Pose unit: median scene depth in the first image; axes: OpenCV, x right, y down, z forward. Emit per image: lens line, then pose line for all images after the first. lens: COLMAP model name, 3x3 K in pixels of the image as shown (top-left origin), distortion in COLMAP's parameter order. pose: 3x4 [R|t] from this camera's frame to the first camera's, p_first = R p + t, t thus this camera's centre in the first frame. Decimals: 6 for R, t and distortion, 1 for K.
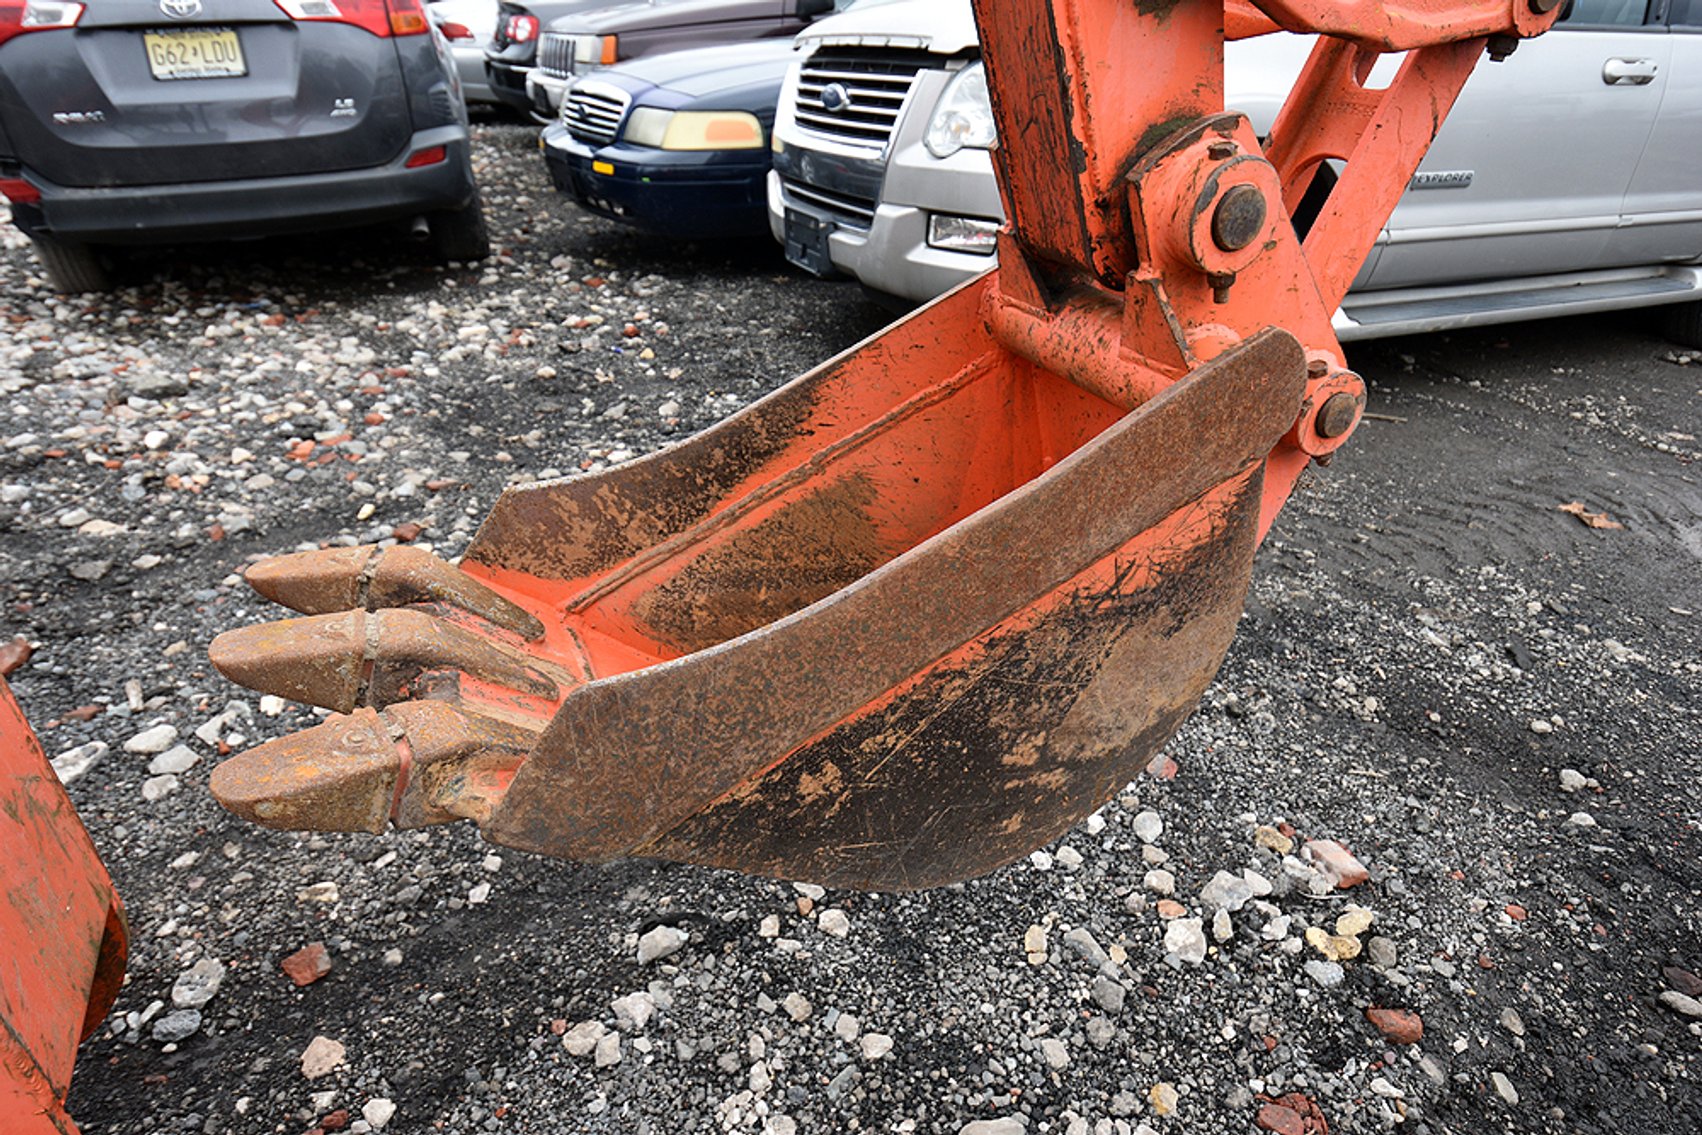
lens RADIAL K [[991.4, 0, 847.6], [0, 991.4, 565.8], [0, 0, 1]] dist [0.022123, -0.028121]
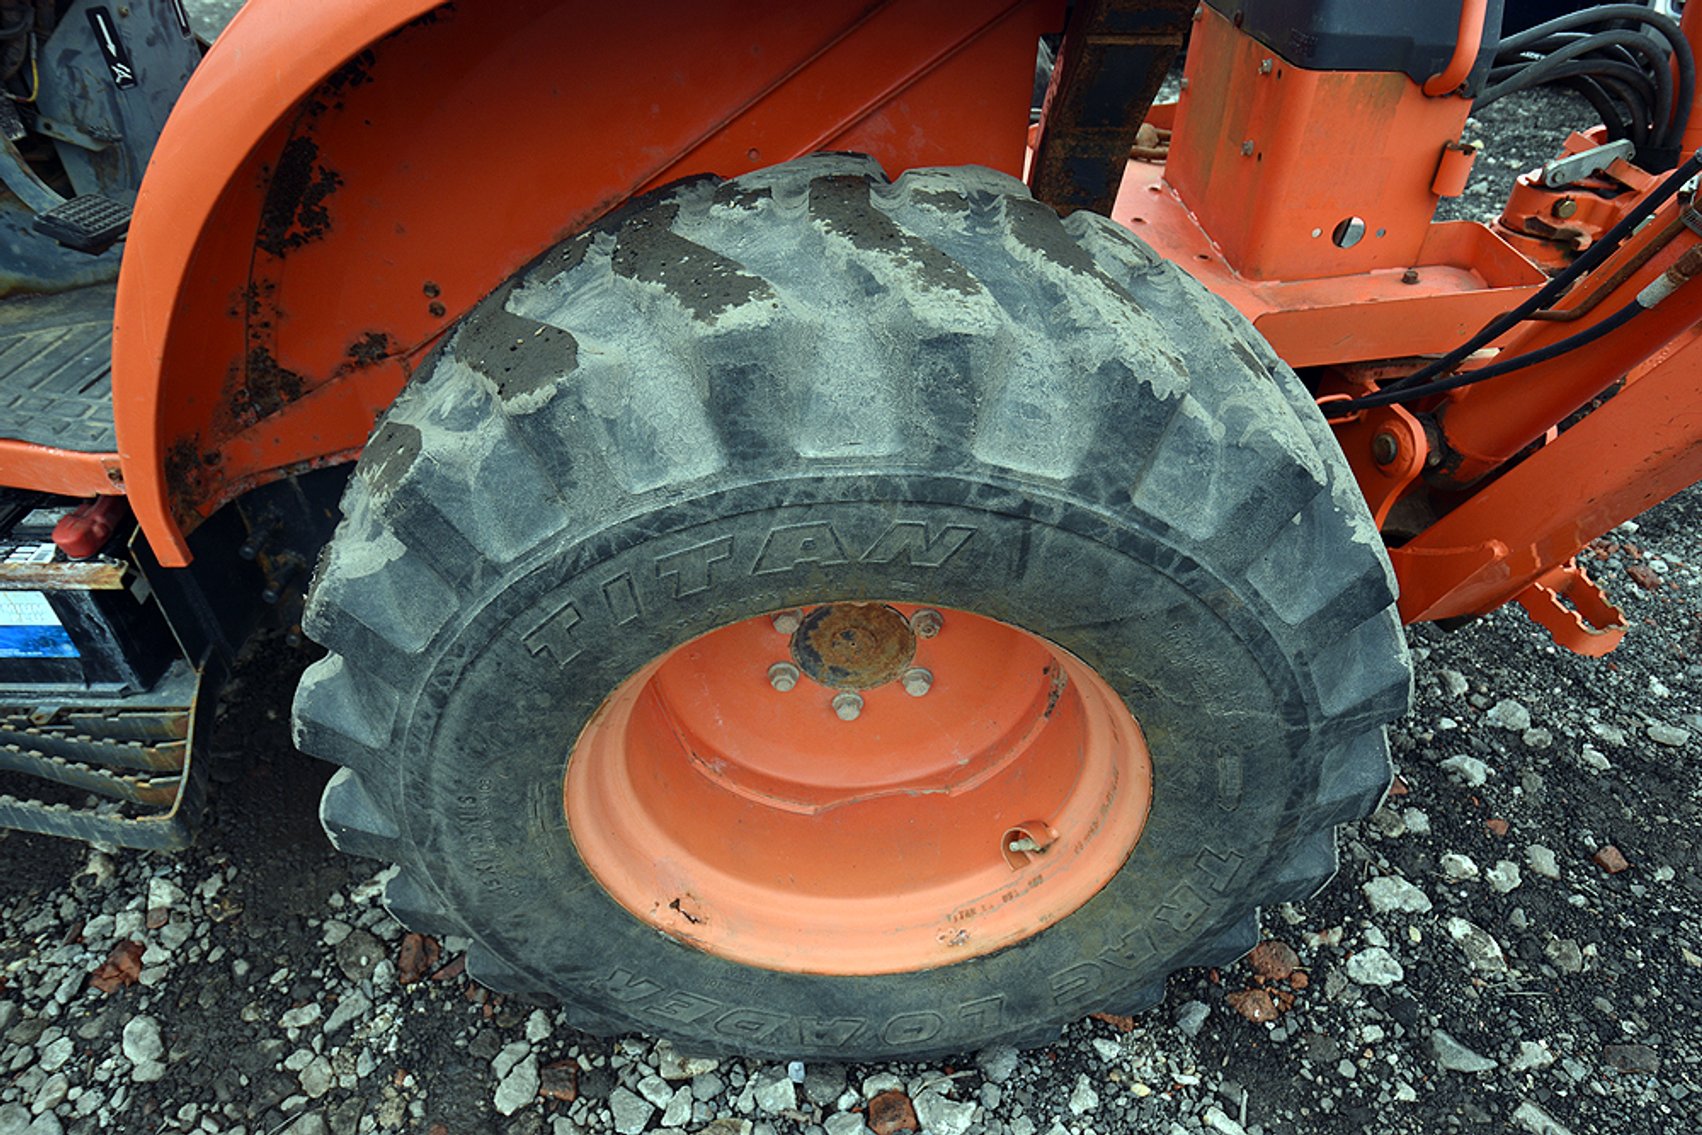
lens RADIAL K [[991.4, 0, 862.5], [0, 991.4, 574.3], [0, 0, 1]] dist [0.022123, -0.028121]
pose [[0.907147, 0.265616, -0.326393, -0.428181], [-0.207290, 0.957047, 0.202713, 0.214985], [0.366217, -0.116233, 0.923242, -0.453150]]
